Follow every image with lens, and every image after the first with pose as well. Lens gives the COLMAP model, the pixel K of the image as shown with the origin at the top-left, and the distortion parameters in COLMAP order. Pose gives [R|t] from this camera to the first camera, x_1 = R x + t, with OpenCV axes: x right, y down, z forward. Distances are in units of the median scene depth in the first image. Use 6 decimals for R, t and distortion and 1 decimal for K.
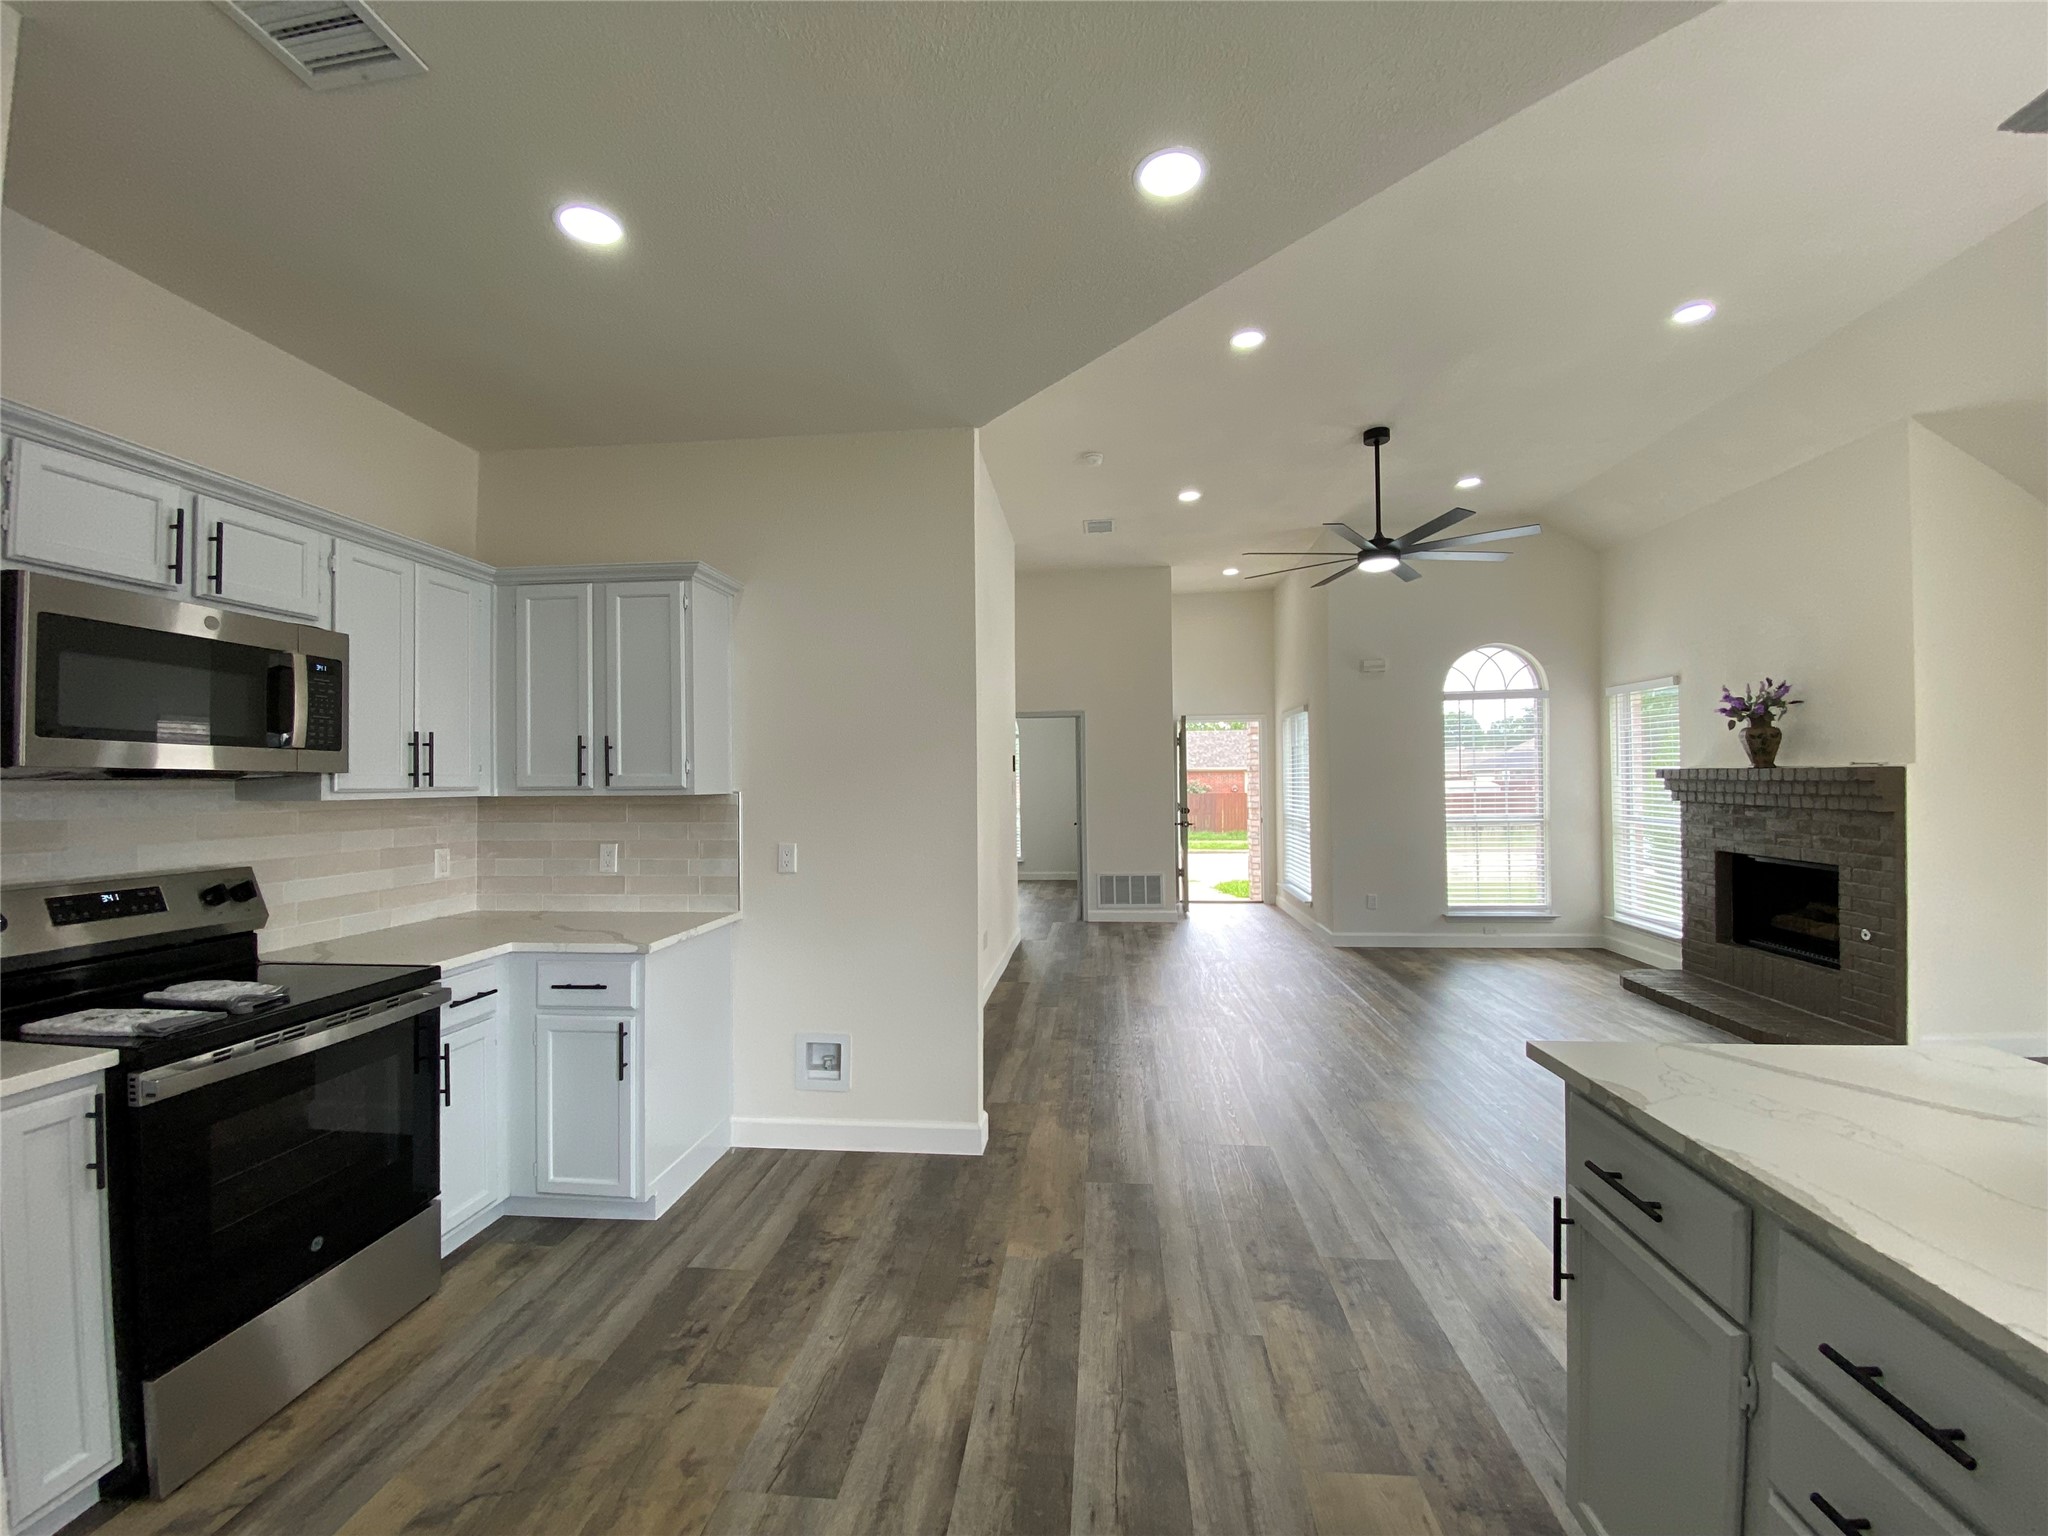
lens RADIAL K [[832.8, 0, 1021.6], [0, 832.8, 772.9], [0, 0, 1]] dist [0.020558, -0.021280]
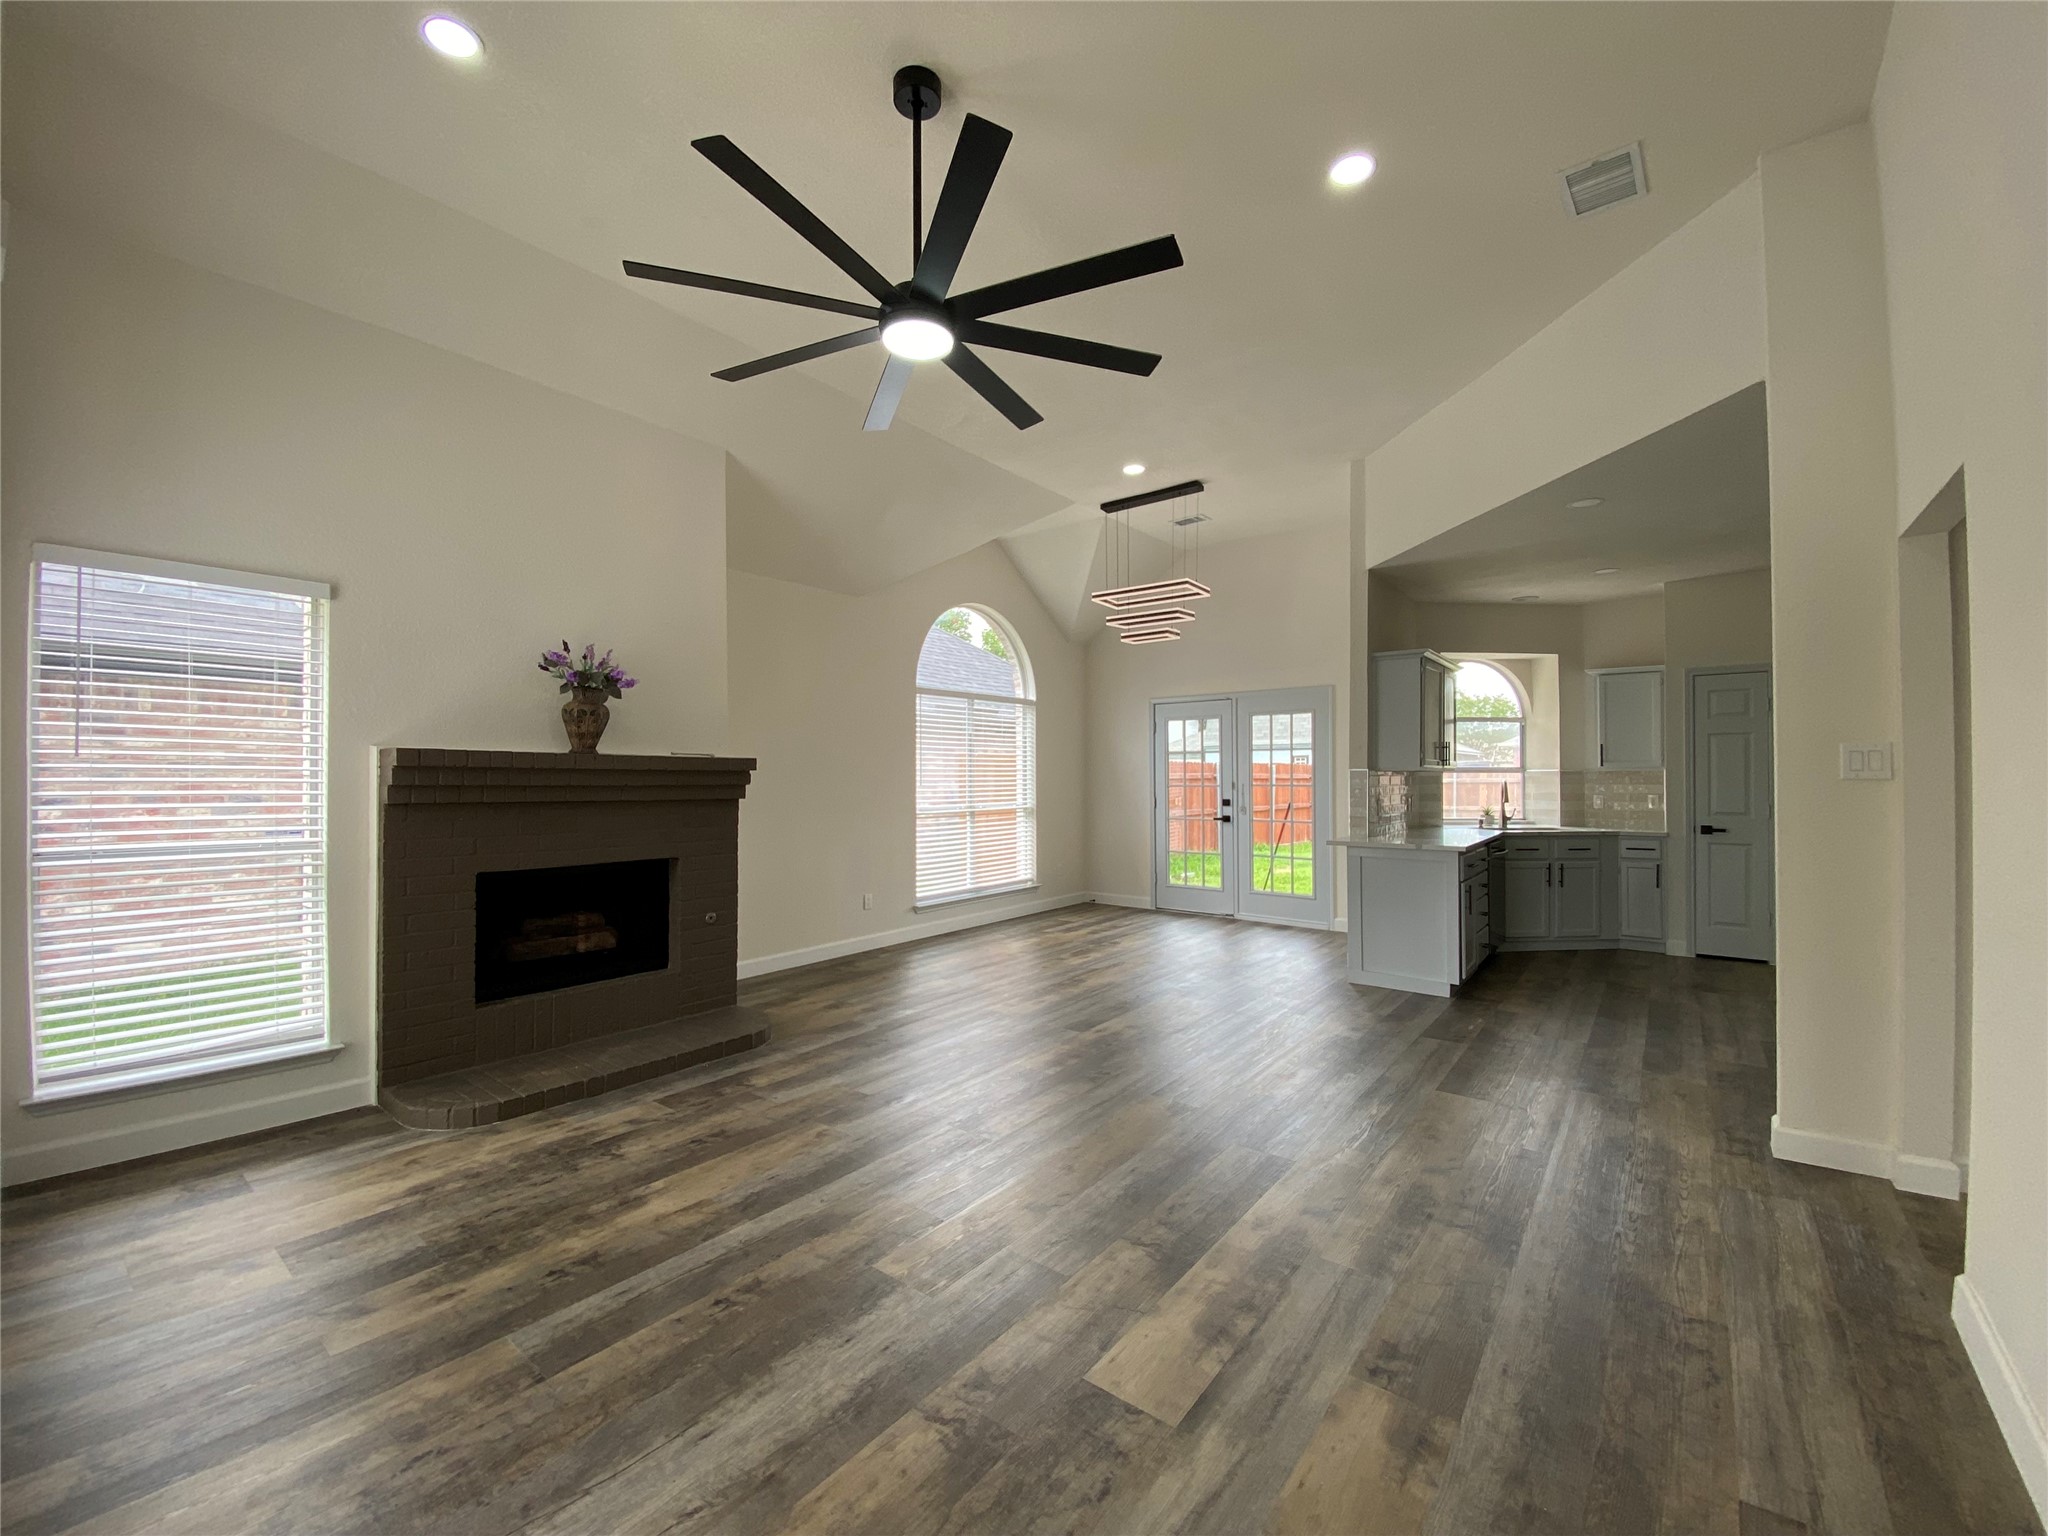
lens RADIAL K [[834.7, 0, 1023.7], [0, 834.7, 768.9], [0, 0, 1]] dist [0.026732, -0.022550]
pose [[-0.846931, 0.018931, 0.531366, 0.174608], [0.006728, 0.999667, -0.024893, 0.053102], [-0.531660, -0.017507, -0.846777, 2.491006]]
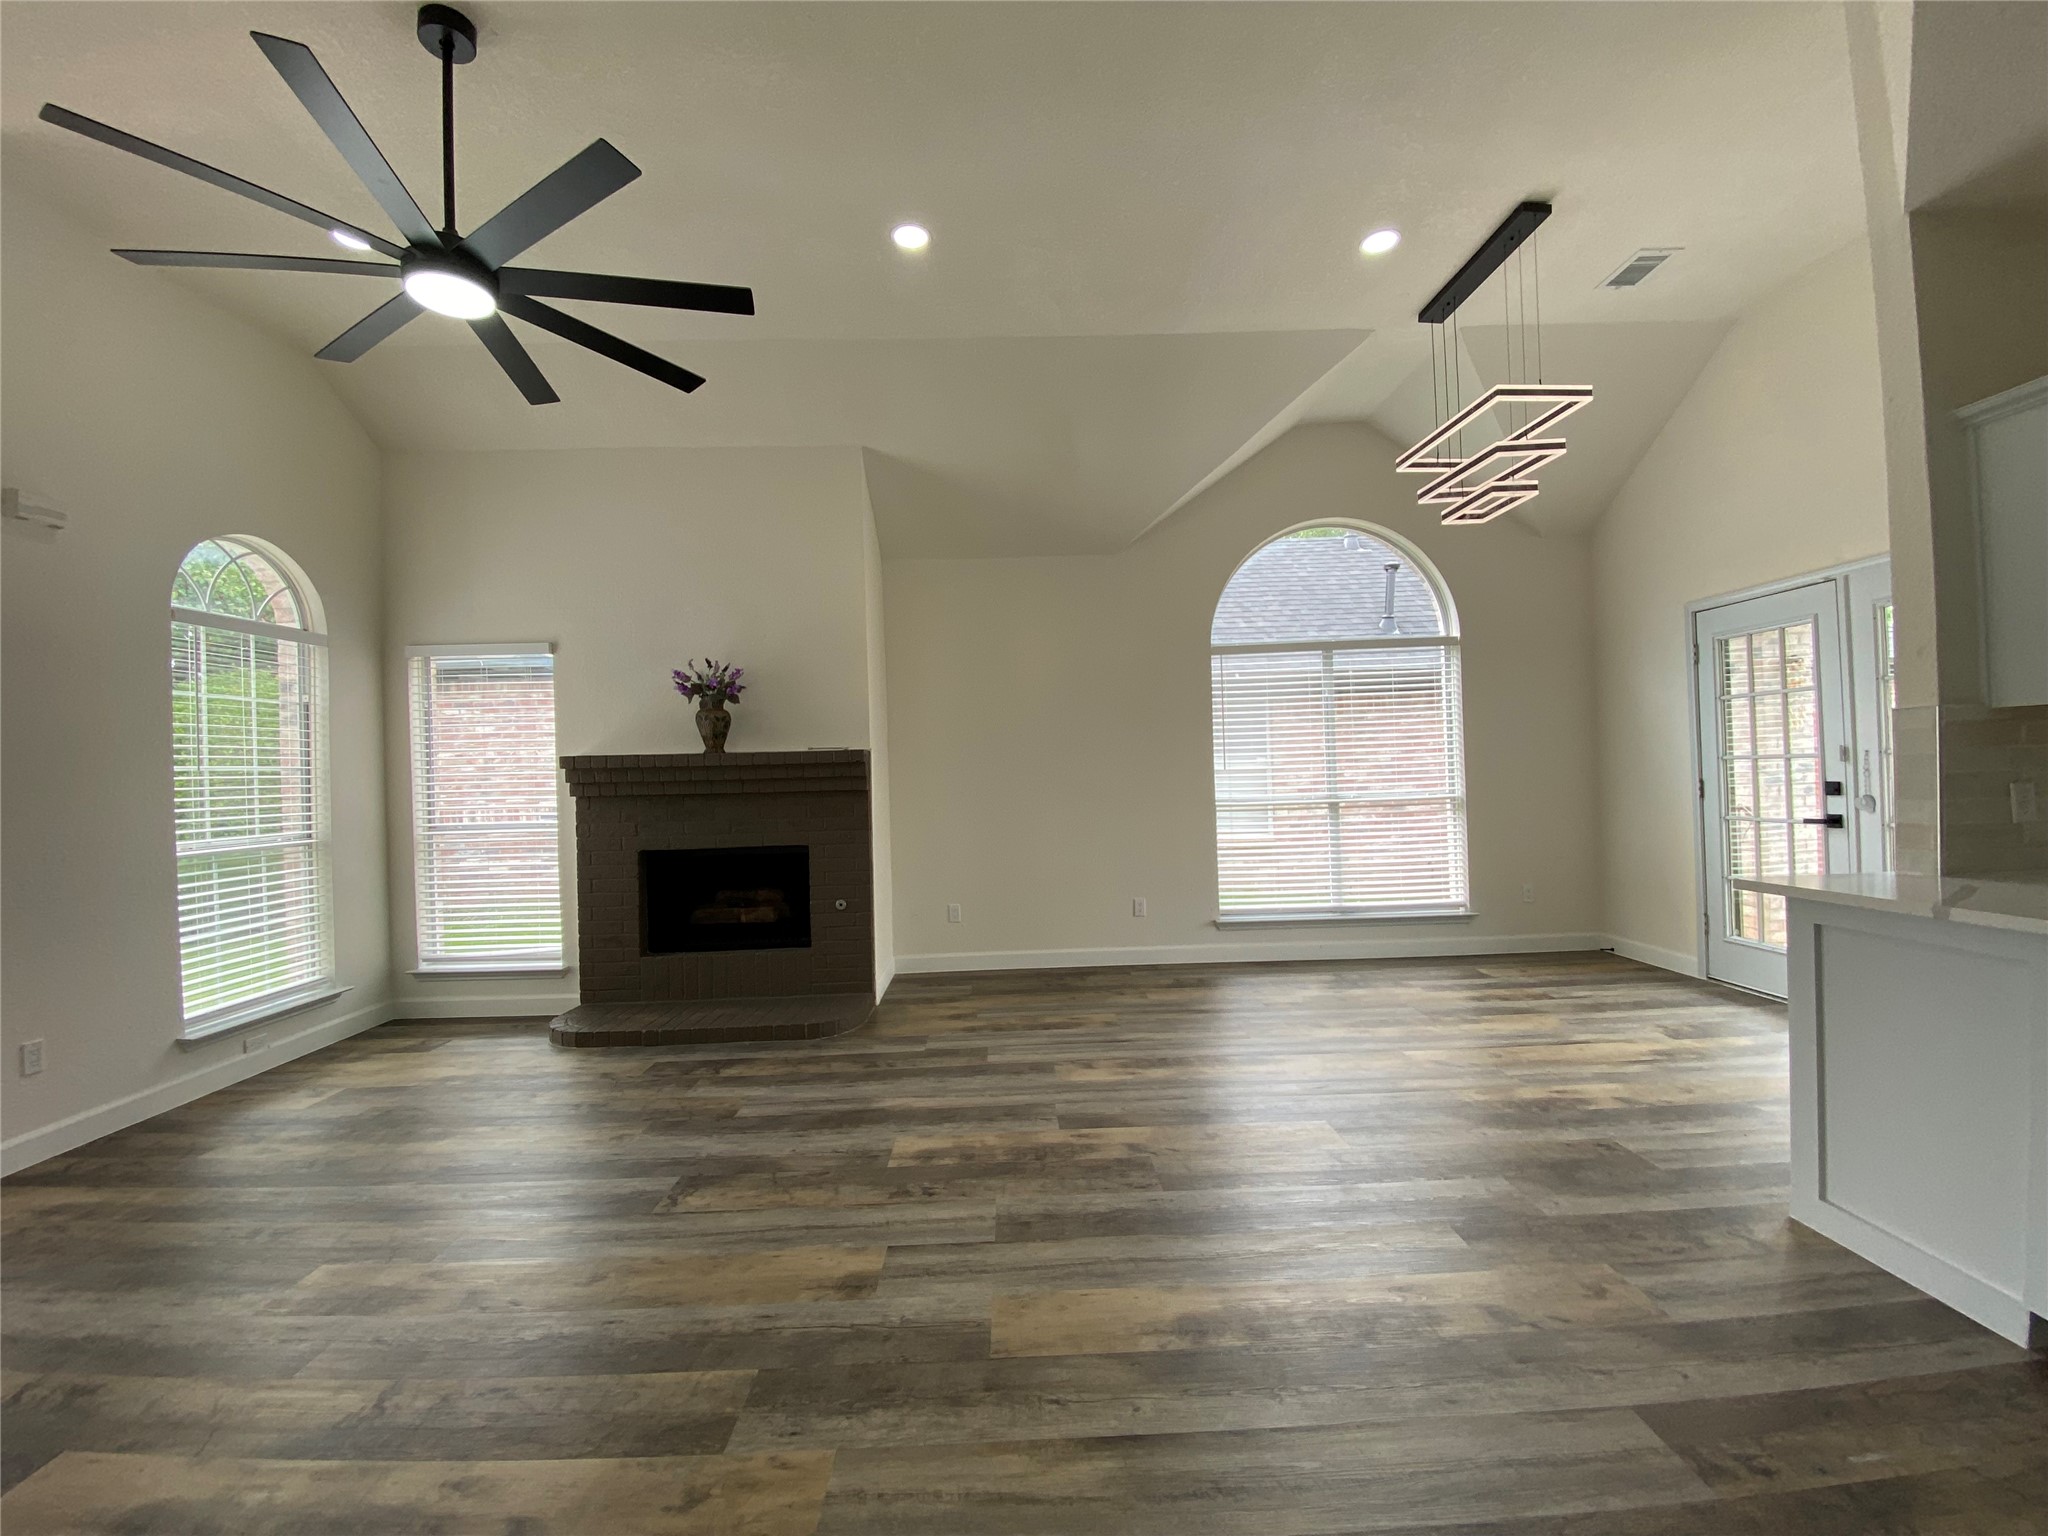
lens RADIAL K [[832.0, 0, 1024.1], [0, 832.0, 771.6], [0, 0, 1]] dist [0.022276, -0.021475]
pose [[-0.119802, 0.016814, 0.992655, -0.135098], [0.023728, 0.999619, -0.014068, 0.061795], [-0.992514, 0.021868, -0.120156, 1.313590]]
